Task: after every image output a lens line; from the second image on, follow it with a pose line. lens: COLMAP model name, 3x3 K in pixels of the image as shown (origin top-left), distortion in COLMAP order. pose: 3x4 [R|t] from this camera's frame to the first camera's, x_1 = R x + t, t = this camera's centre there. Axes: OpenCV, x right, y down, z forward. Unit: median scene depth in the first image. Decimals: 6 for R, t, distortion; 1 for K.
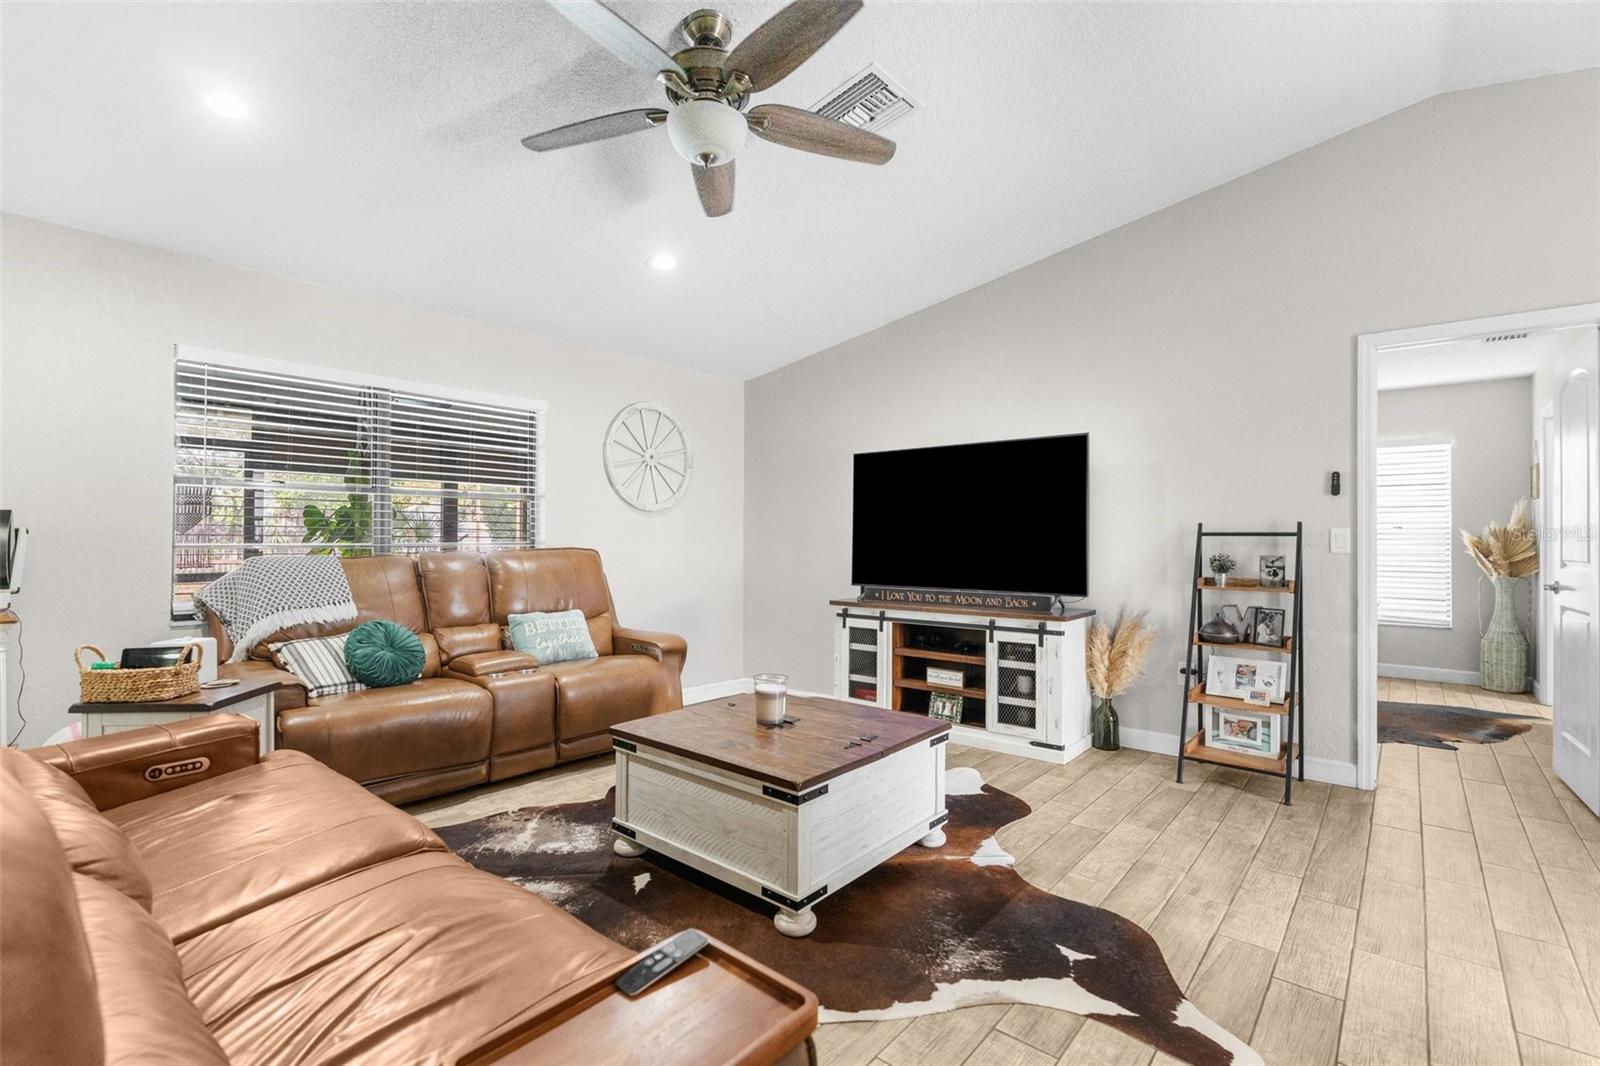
lens RADIAL K [[732.0, 0, 783.7], [0, 732.0, 536.1], [0, 0, 1]] dist [-0.001827, 0.001319]
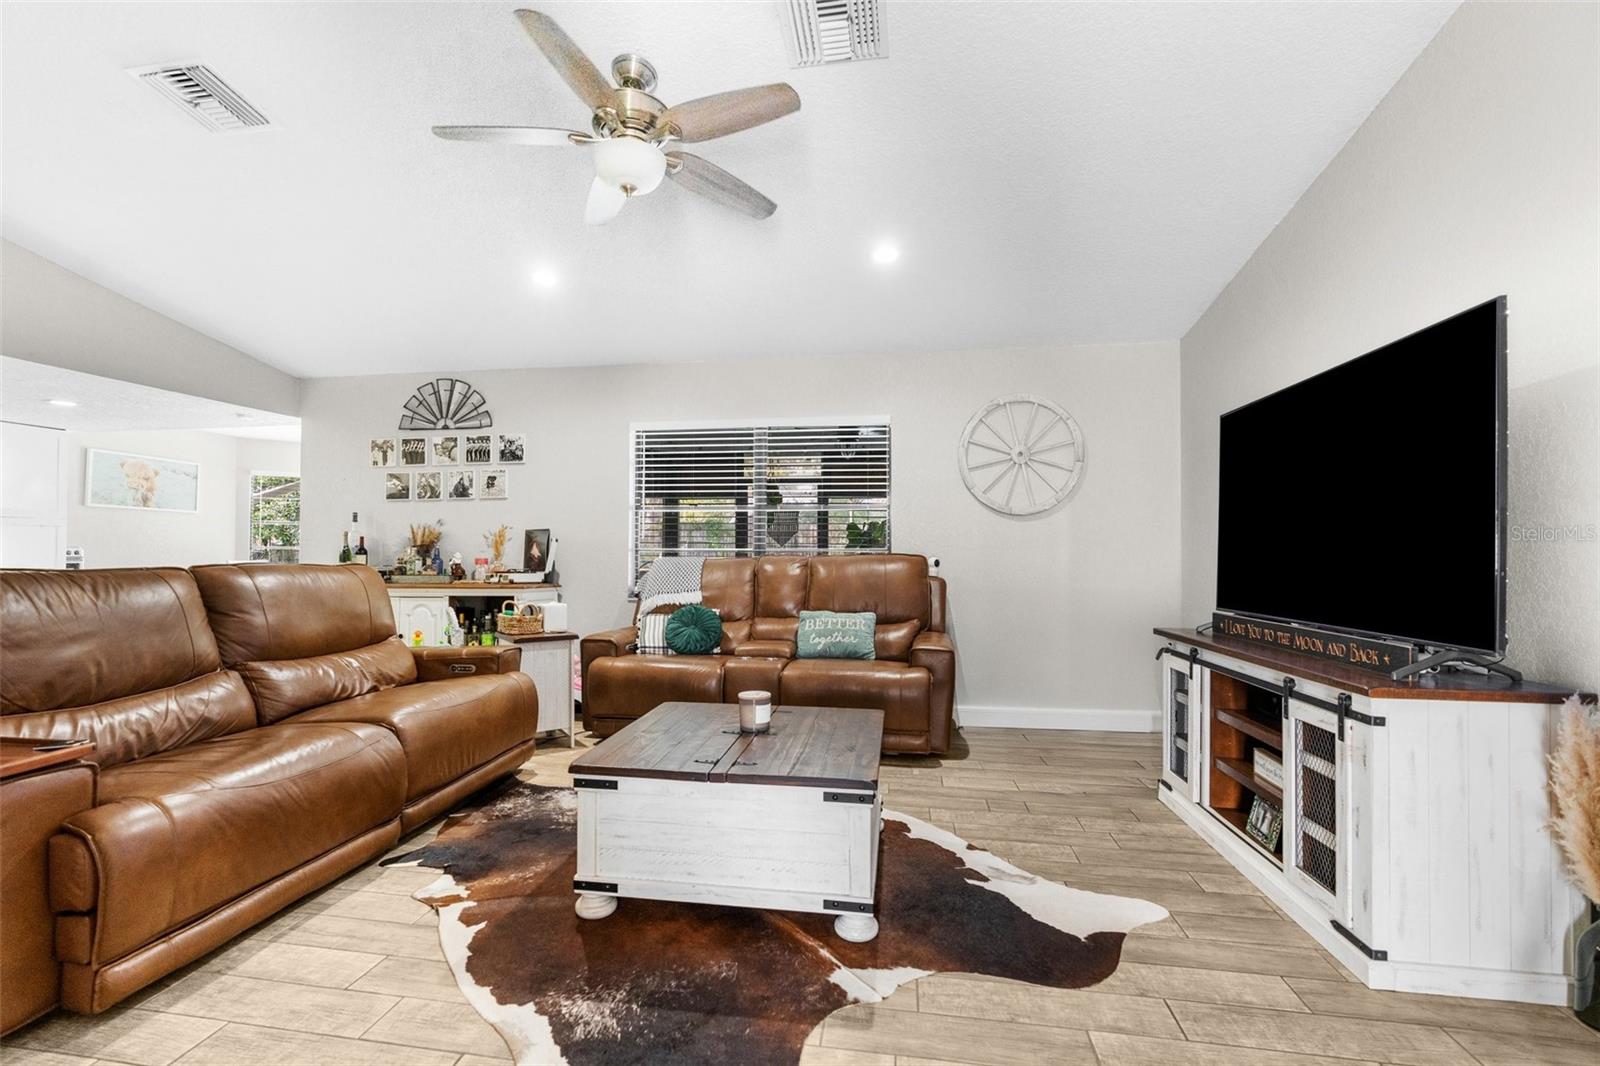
lens RADIAL K [[732.0, 0, 783.7], [0, 732.0, 536.1], [0, 0, 1]] dist [-0.001827, 0.001319]
pose [[0.516207, -0.020956, -0.856207, 0.586211], [-0.000267, 0.999697, -0.024629, 0.019635], [0.856464, 0.012943, 0.516045, 0.388870]]
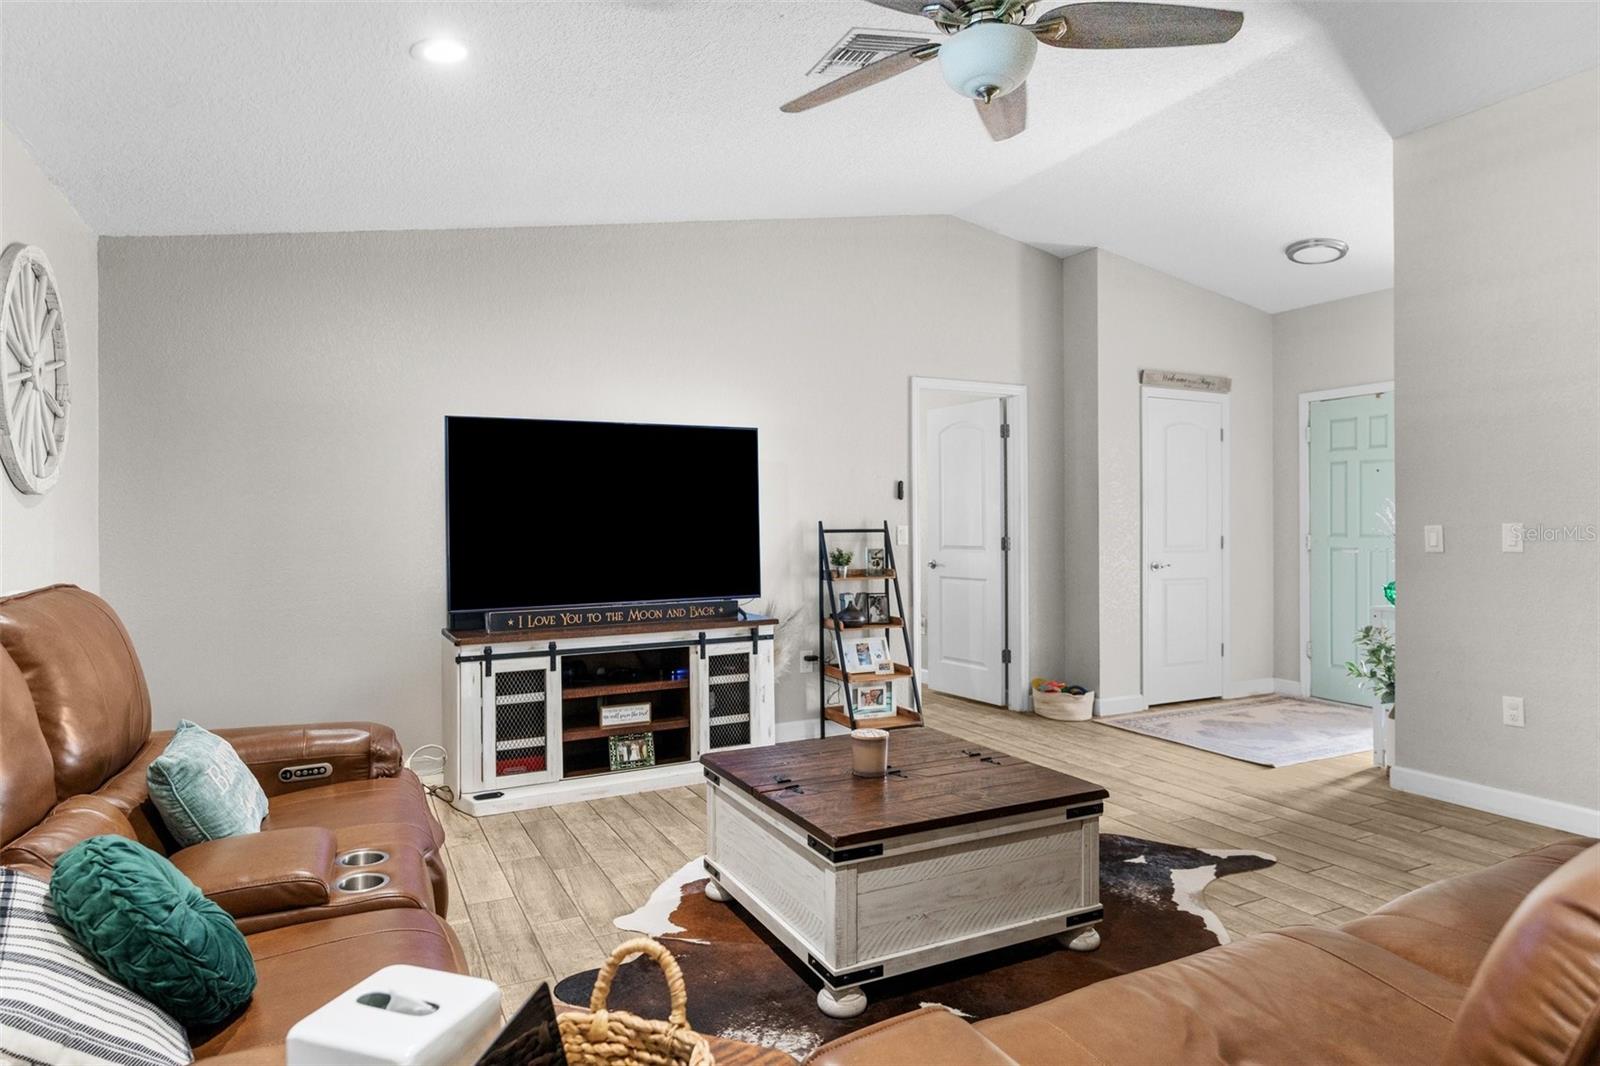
lens RADIAL K [[931.0, 0, 793.4], [0, 931.0, 537.2], [0, 0, 1]] dist [-0.002117, -0.000158]
pose [[0.380567, -0.019321, 0.924552, -0.715636], [0.007747, 0.999813, 0.017705, -0.018369], [-0.924721, 0.000424, 0.380646, 0.495924]]
